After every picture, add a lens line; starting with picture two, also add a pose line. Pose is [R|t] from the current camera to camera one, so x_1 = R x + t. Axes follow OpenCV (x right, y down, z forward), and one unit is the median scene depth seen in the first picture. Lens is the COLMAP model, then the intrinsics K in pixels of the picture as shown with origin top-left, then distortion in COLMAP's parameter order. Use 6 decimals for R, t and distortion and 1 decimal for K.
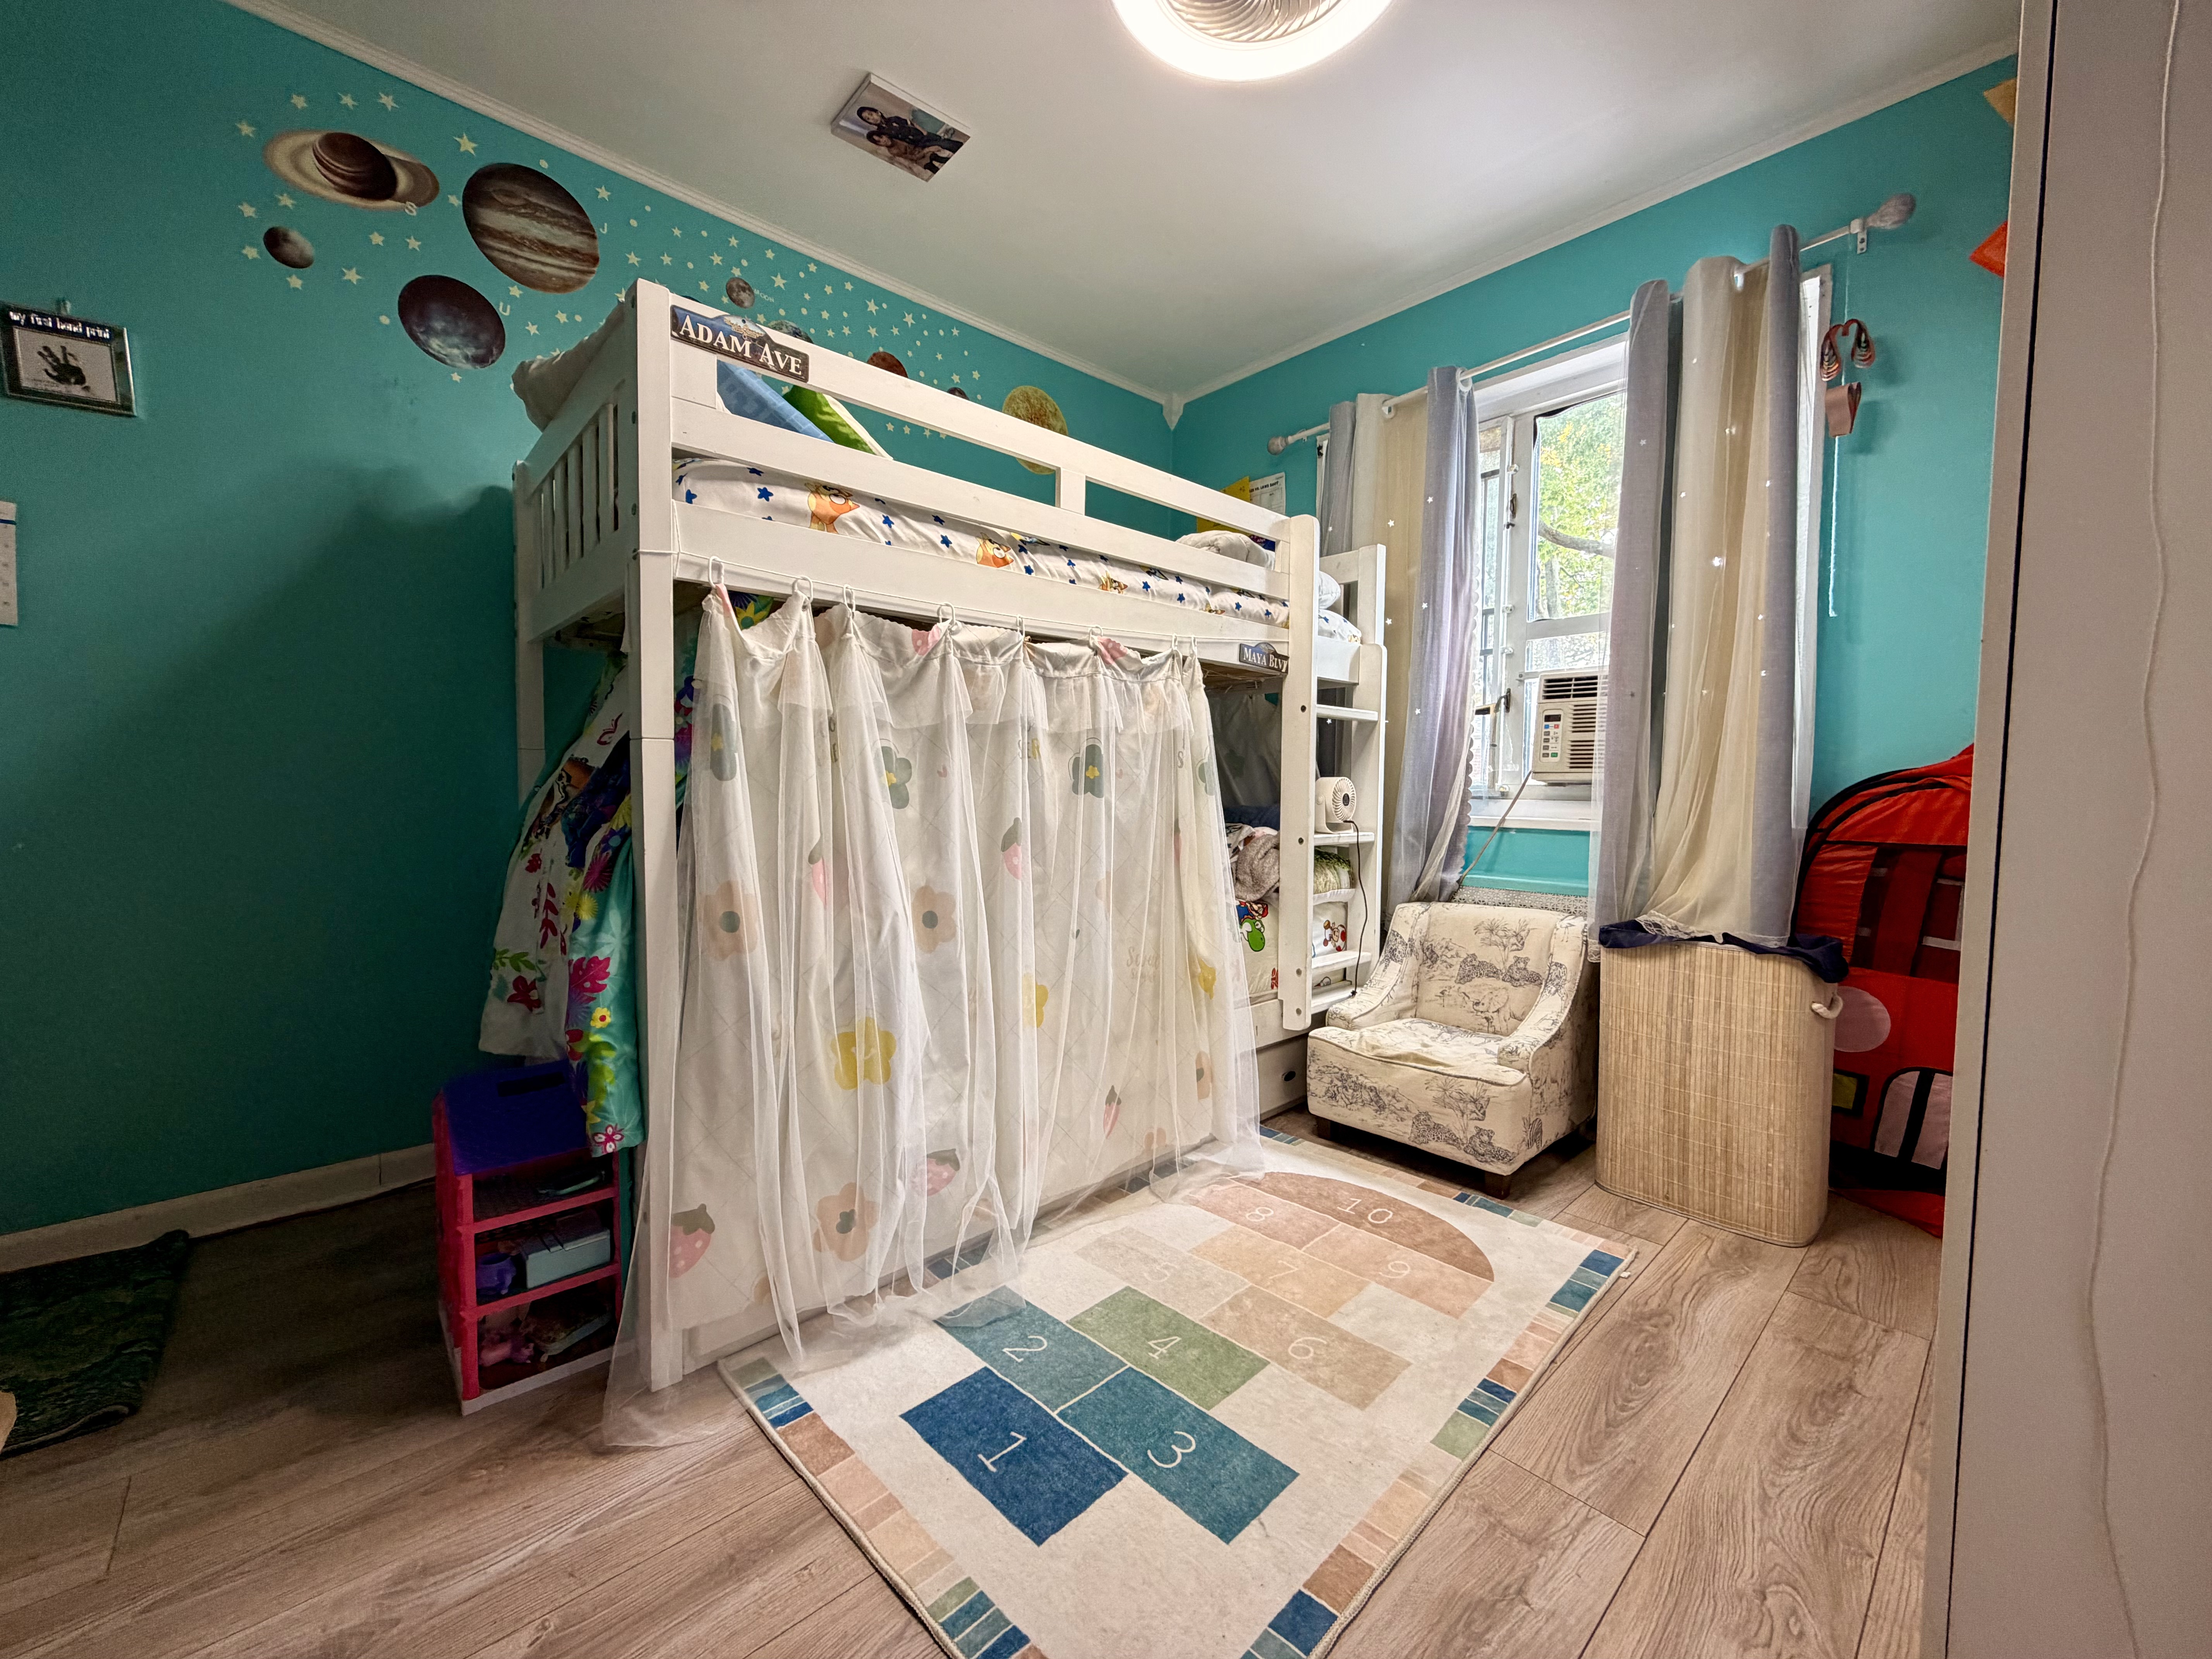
lens RADIAL K [[879.2, 0, 1102.6], [0, 879.2, 826.3], [0, 0, 1]] dist [-0.000169, 0.000232]
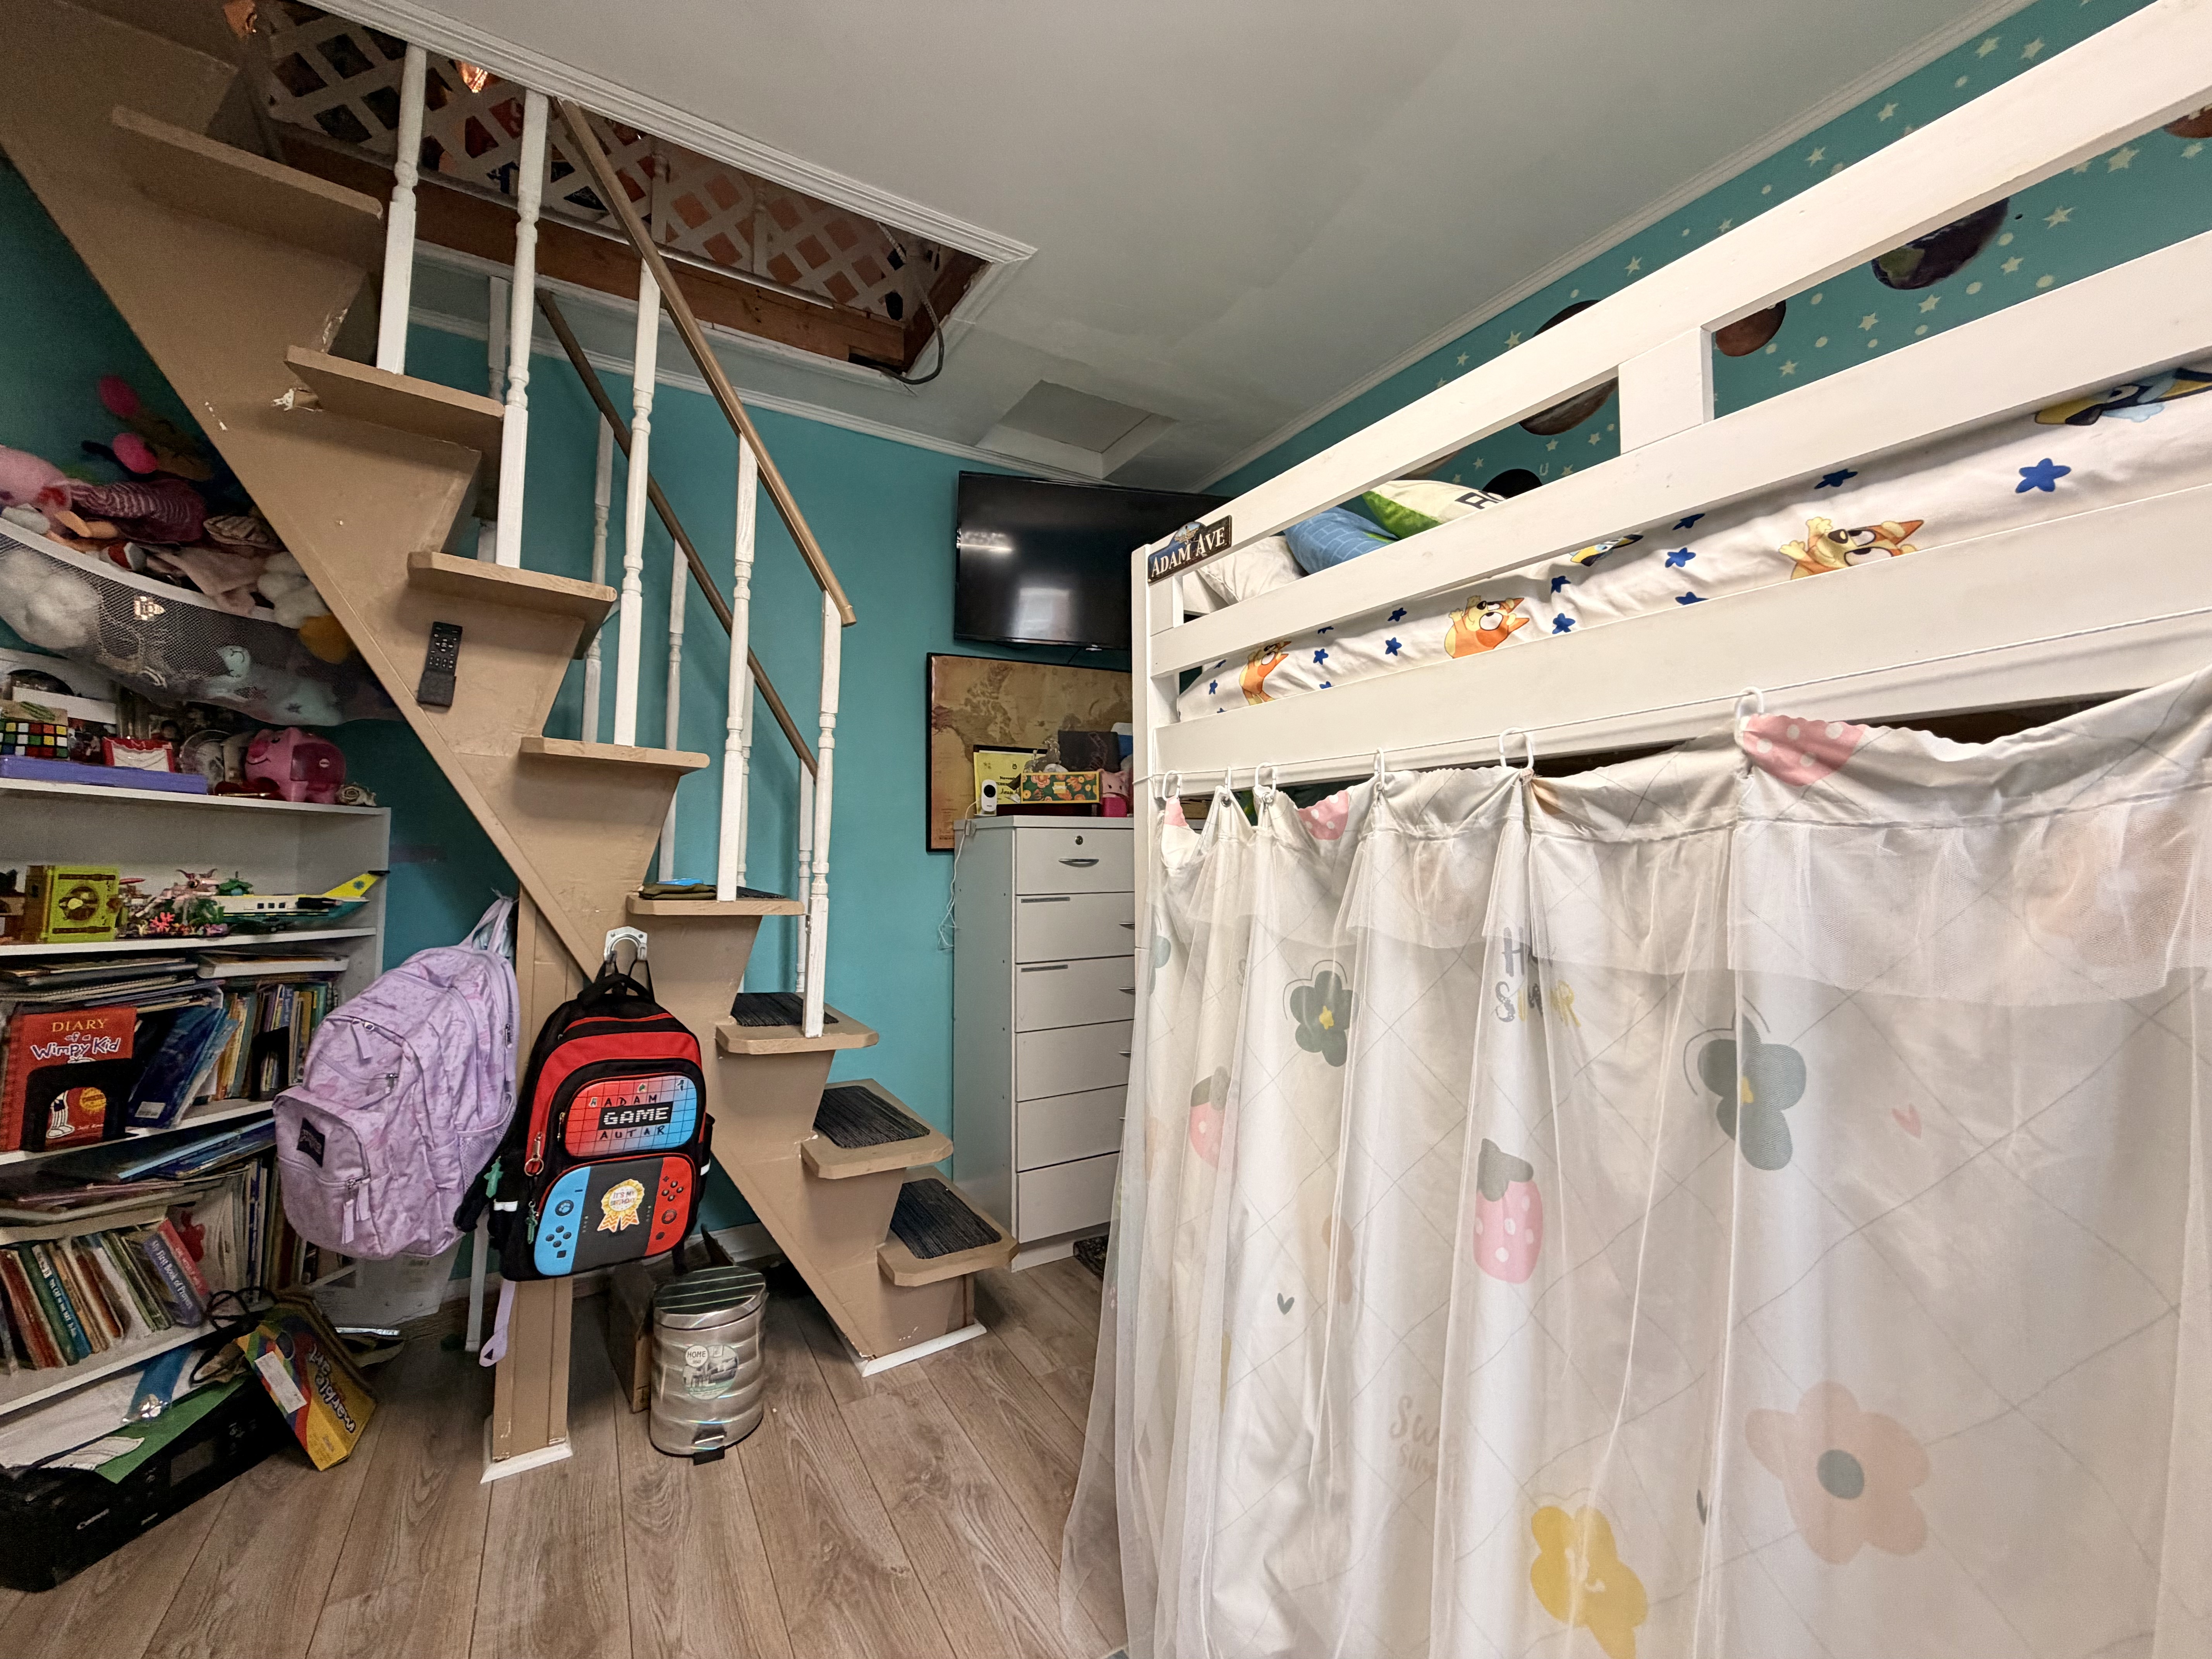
lens RADIAL K [[879.2, 0, 1102.6], [0, 879.2, 826.3], [0, 0, 1]] dist [-0.000169, 0.000232]
pose [[-0.198053, -0.047256, -0.979052, 0.446164], [-0.048863, 0.998071, -0.038290, -0.158229], [0.978973, 0.040256, -0.199980, 0.893754]]
